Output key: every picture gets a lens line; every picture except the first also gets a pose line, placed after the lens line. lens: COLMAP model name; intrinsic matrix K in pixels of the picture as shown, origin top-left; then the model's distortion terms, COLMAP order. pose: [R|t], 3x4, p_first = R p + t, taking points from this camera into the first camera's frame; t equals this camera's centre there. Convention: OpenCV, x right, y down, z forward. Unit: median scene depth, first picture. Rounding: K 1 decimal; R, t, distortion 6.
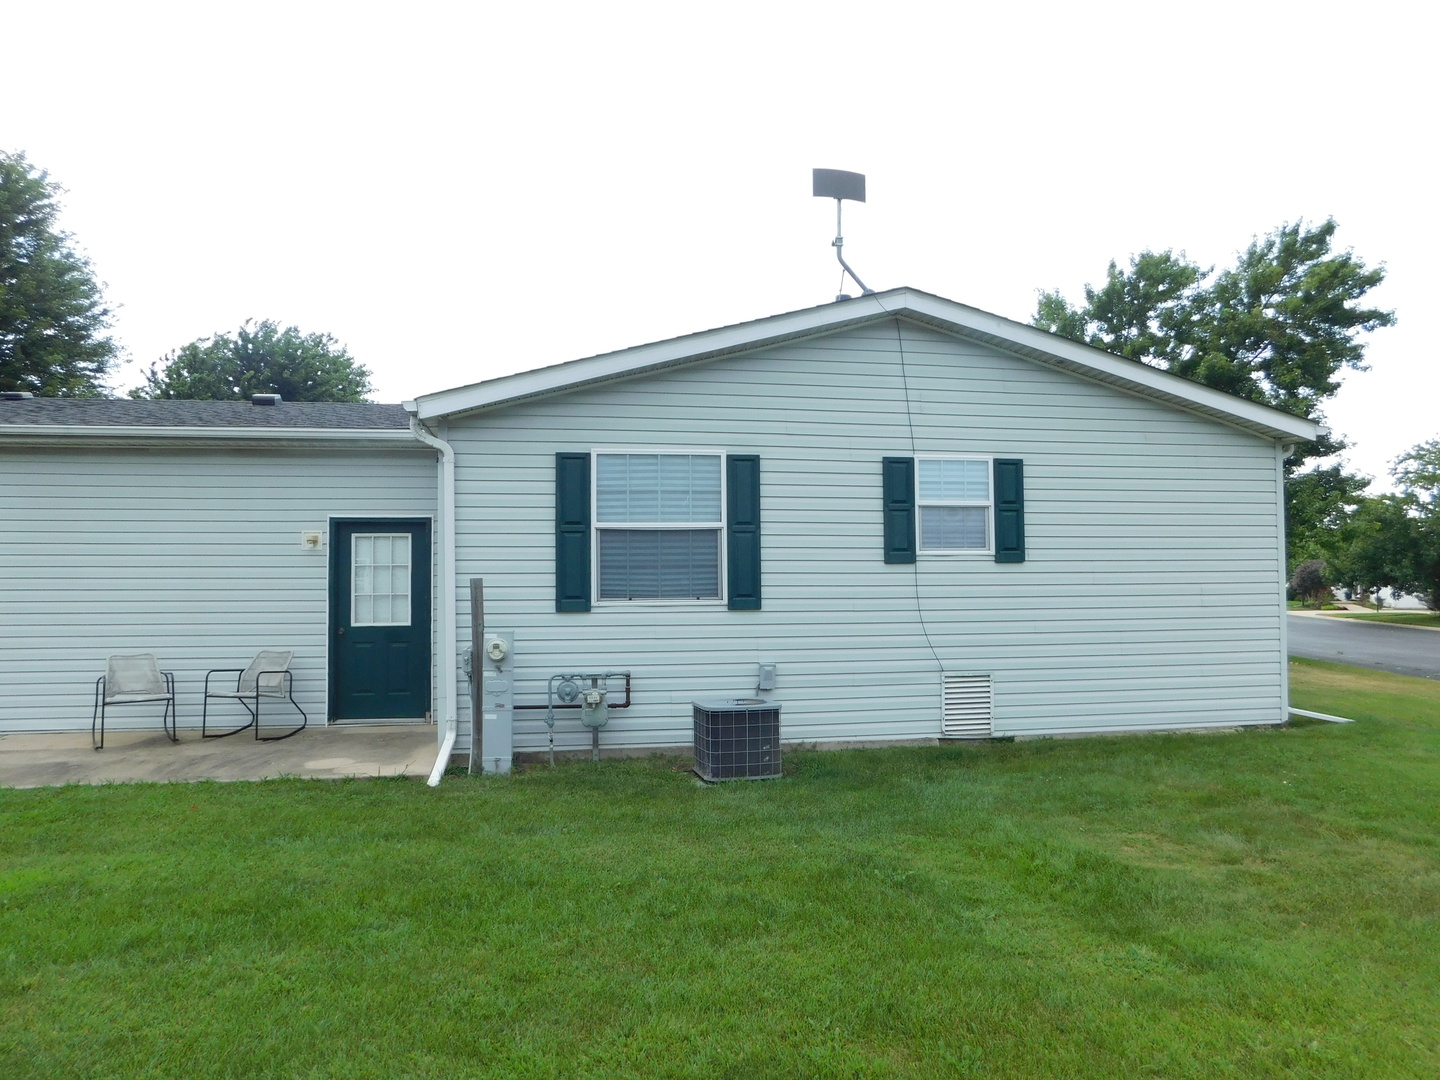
lens RADIAL K [[951.6, 0, 719.6], [0, 951.6, 534.7], [0, 0, 1]] dist [-0.062918, 0.041397]
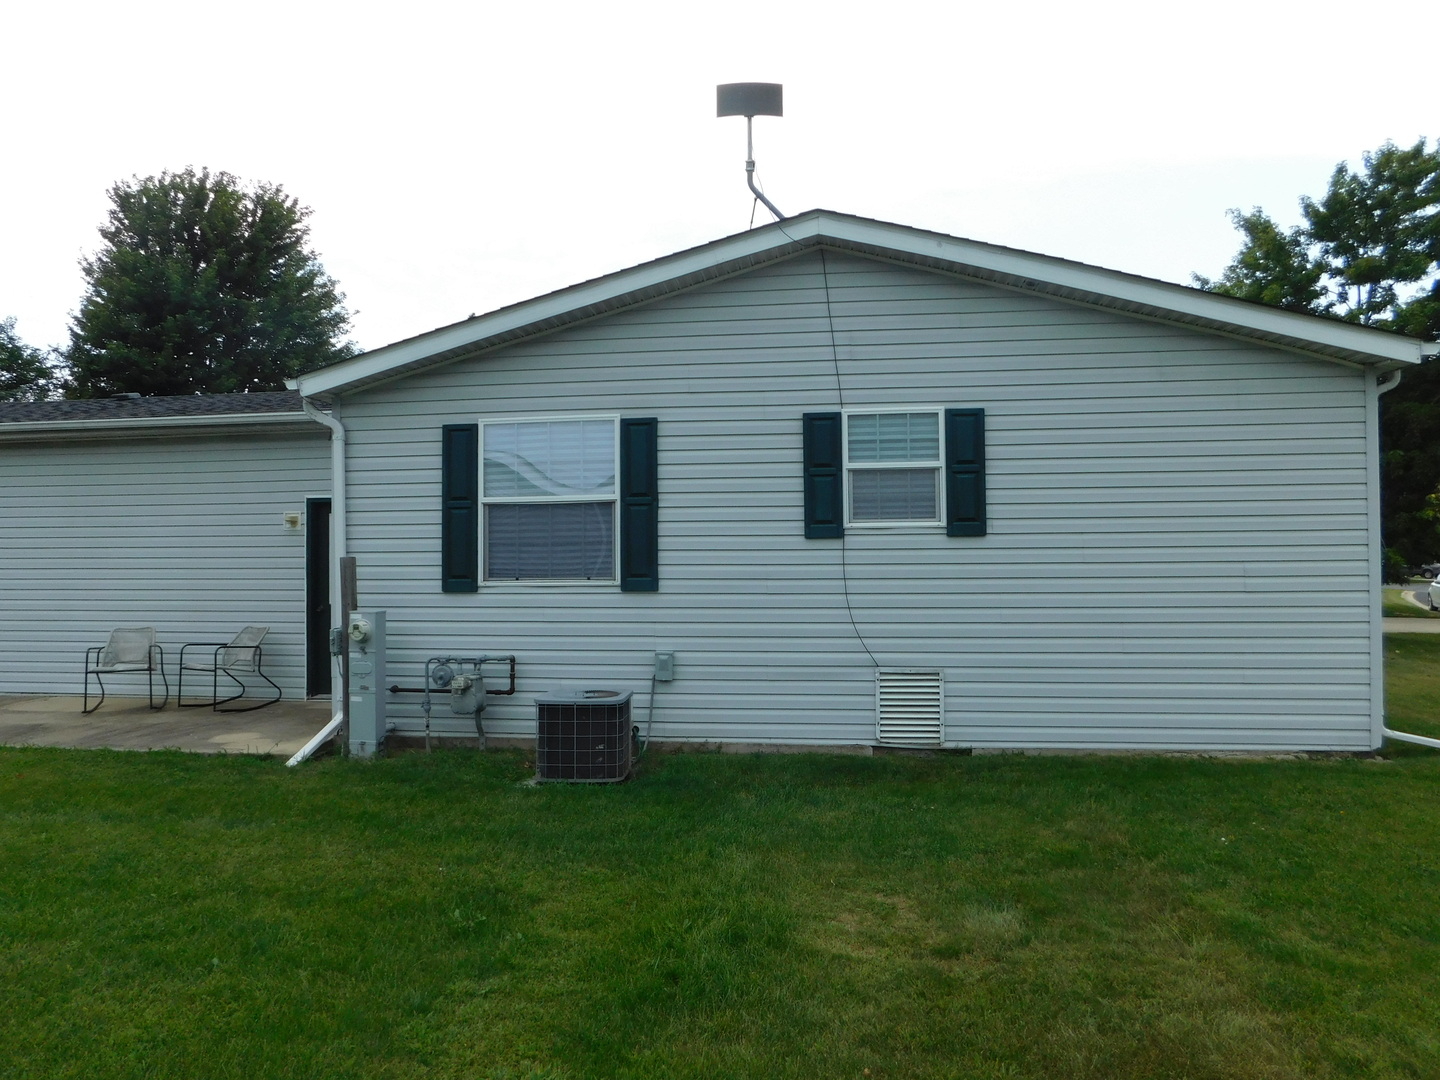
lens RADIAL K [[951.6, 0, 713.8], [0, 951.6, 538.2], [0, 0, 1]] dist [-0.062918, 0.041397]
pose [[0.956204, -0.008329, -0.292583, 0.344515], [0.016485, 0.999541, 0.025423, 0.006889], [0.292237, -0.029133, 0.955902, 0.158941]]
